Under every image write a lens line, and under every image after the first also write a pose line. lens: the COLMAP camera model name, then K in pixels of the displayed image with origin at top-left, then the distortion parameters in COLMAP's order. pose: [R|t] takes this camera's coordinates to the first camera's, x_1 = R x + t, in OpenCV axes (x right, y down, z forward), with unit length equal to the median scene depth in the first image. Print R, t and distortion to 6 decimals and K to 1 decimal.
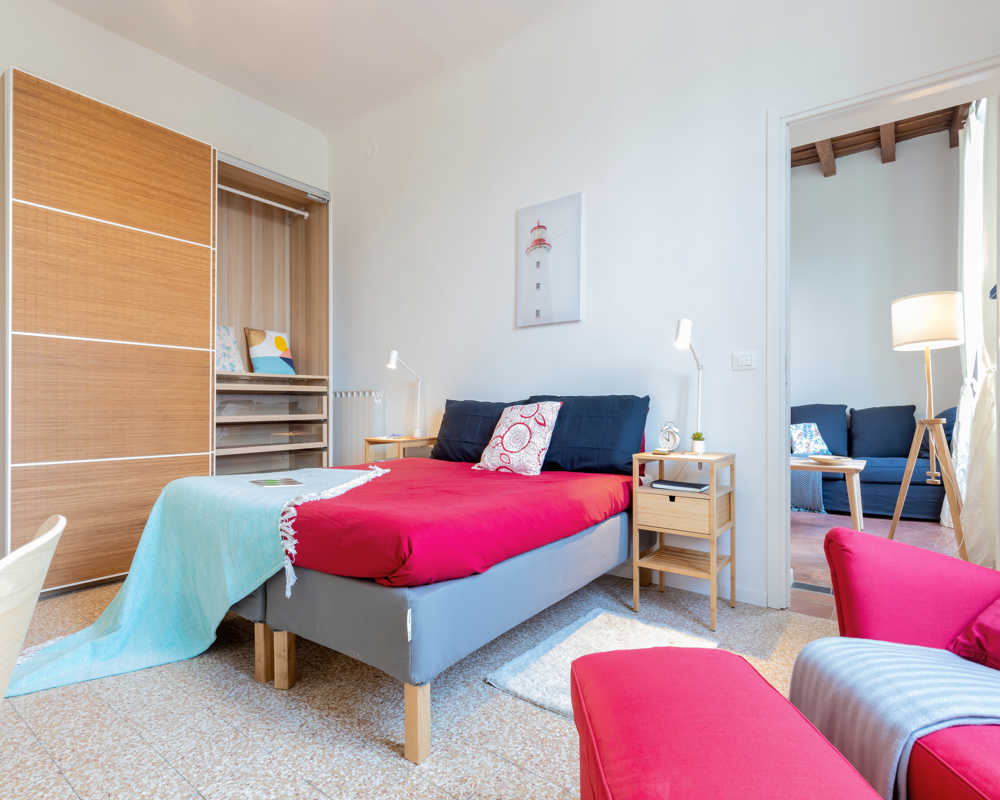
lens RADIAL K [[570.8, 0, 507.9], [0, 570.8, 403.4], [0, 0, 1]] dist [0.027740, -0.003719]
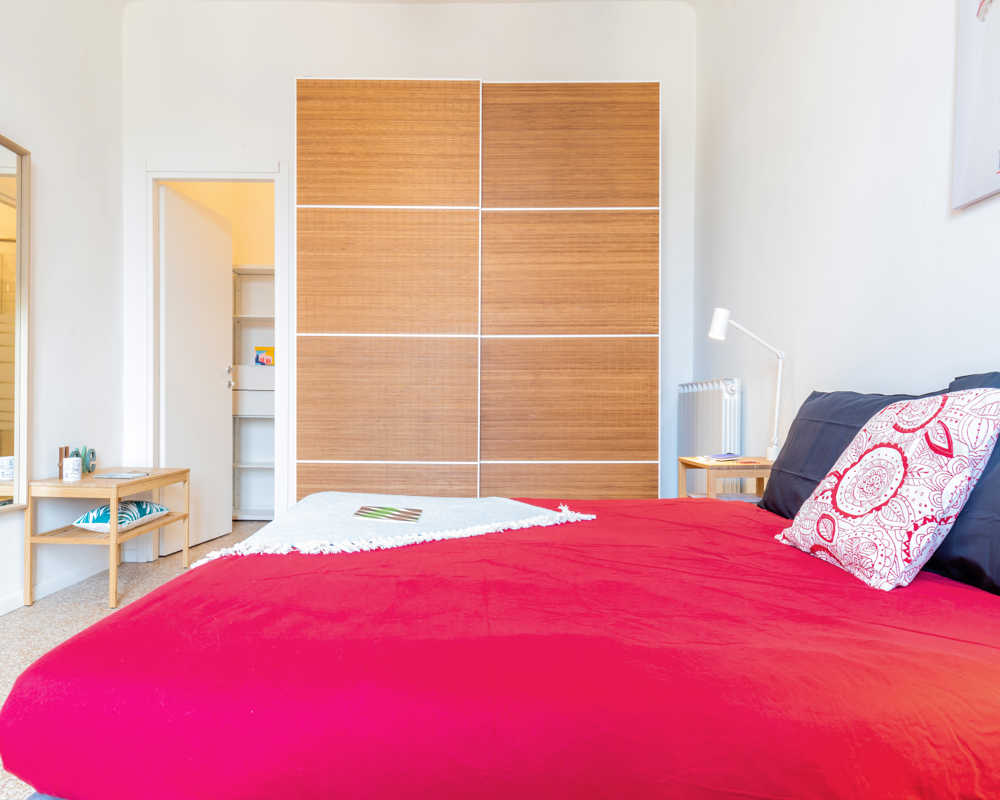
lens RADIAL K [[628.1, 0, 501.9], [0, 628.1, 411.2], [0, 0, 1]] dist [0.022118, -0.001404]
pose [[0.575481, 0.004268, -0.817804, 0.190200], [0.003449, 0.999965, 0.007646, 0.005814], [0.817808, -0.007221, 0.575446, 0.440063]]
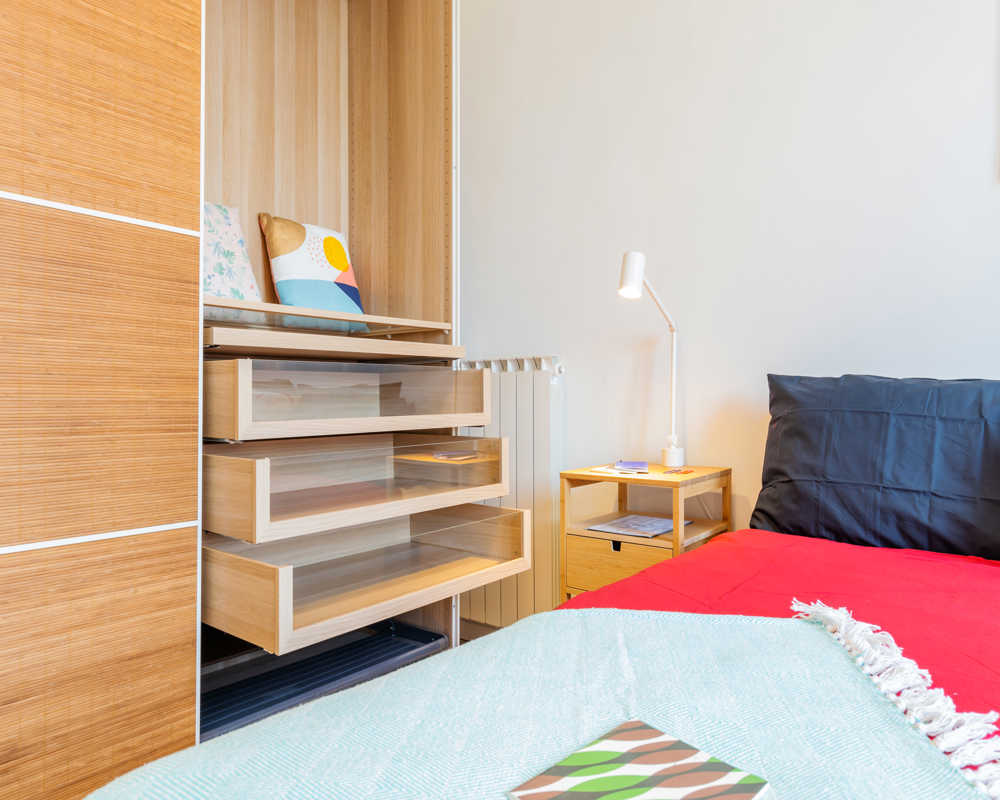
lens RADIAL K [[686.3, 0, 498.7], [0, 686.3, 396.5], [0, 0, 1]] dist [0.001156, 0.005616]
pose [[0.999997, -0.000092, -0.002303, -0.289718], [0.000107, 0.999979, 0.006500, 0.004887], [0.002302, -0.006501, 0.999976, 0.501468]]
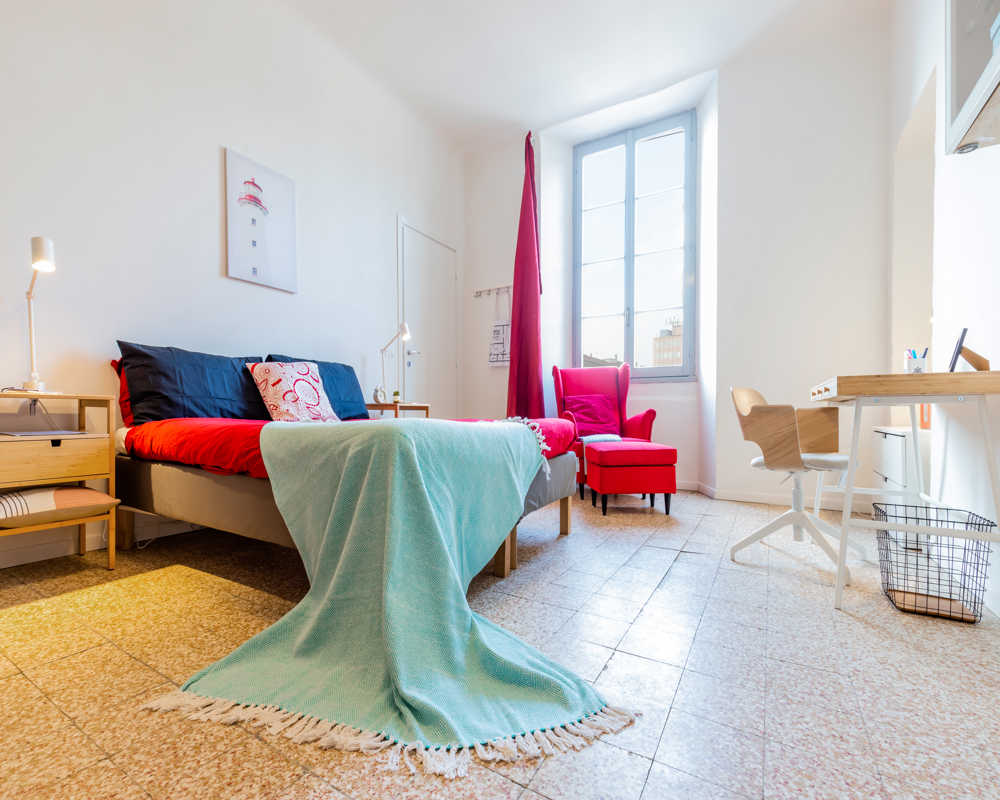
lens RADIAL K [[449.3, 0, 495.6], [0, 449.3, 417.5], [0, 0, 1]] dist [-0.000993, -0.000166]
pose [[-0.080157, -0.011997, 0.996710, -0.675977], [-0.003664, 0.999924, 0.011741, 0.076165], [-0.996776, -0.002711, -0.080195, 0.572303]]
